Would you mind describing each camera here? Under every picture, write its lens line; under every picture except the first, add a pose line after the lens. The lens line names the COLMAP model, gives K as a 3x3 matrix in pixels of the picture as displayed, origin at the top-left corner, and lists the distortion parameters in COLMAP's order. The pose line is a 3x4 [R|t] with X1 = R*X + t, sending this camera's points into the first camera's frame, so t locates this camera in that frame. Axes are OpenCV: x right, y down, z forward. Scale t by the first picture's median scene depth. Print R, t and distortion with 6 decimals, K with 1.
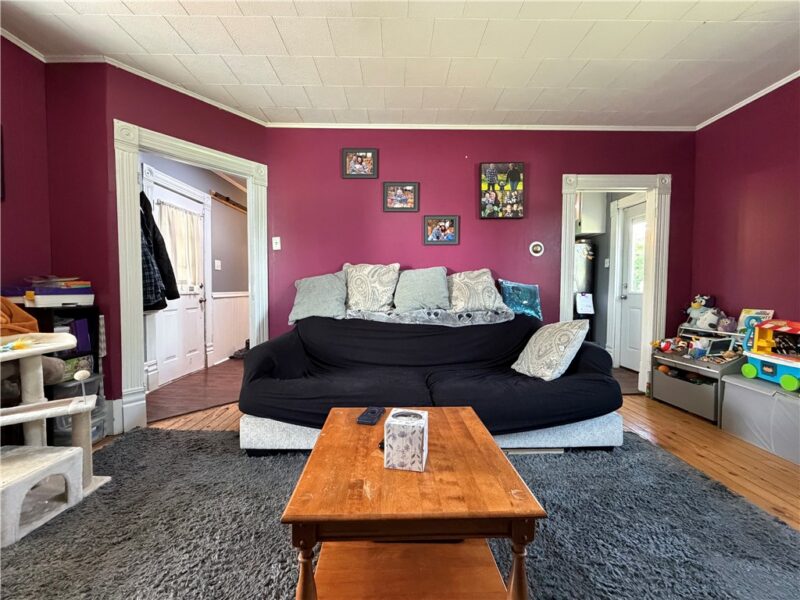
lens RADIAL K [[319.2, 0, 400.0], [0, 319.2, 300.0], [0, 0, 1]] dist [0.002050, 0.000276]
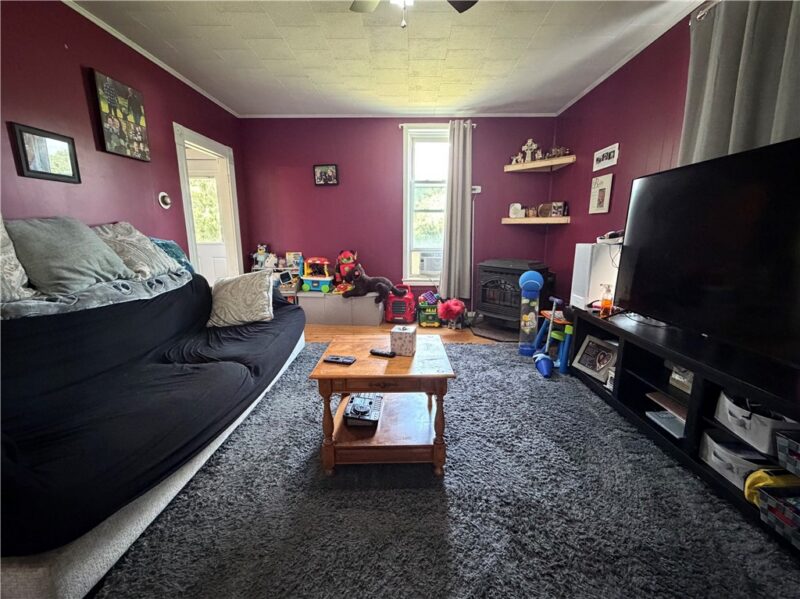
lens RADIAL K [[332.2, 0, 408.9], [0, 332.2, 298.5], [0, 0, 1]] dist [0.000397, 0.000031]
pose [[0.018129, -0.199951, 0.979638, -0.558542], [0.034603, 0.979338, 0.199249, -0.051812], [-0.999237, 0.030287, 0.024673, 0.295466]]
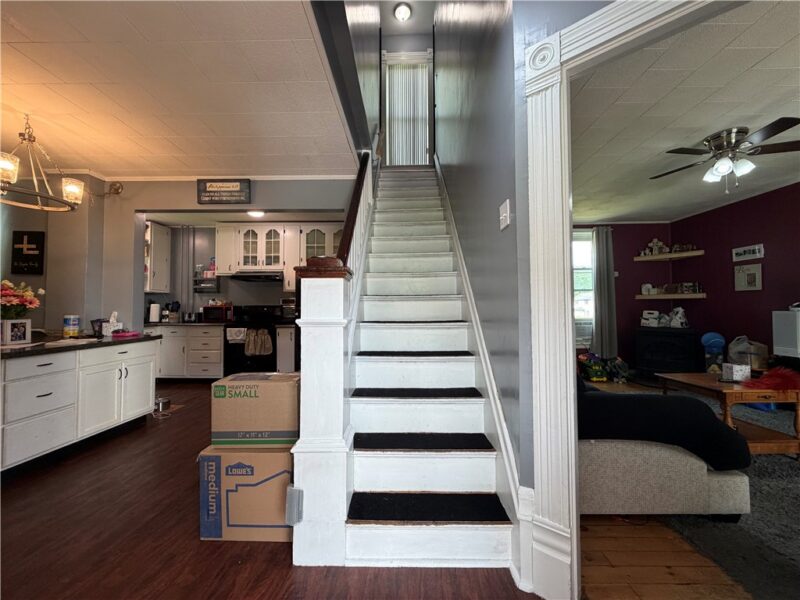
lens RADIAL K [[319.2, 0, 400.0], [0, 319.2, 300.0], [0, 0, 1]] dist [0.002050, 0.000276]
pose [[0.025674, 0.026472, 0.999320, -0.893517], [0.044192, 0.998642, -0.027589, -0.073533], [-0.998693, 0.044871, 0.024469, 1.192446]]
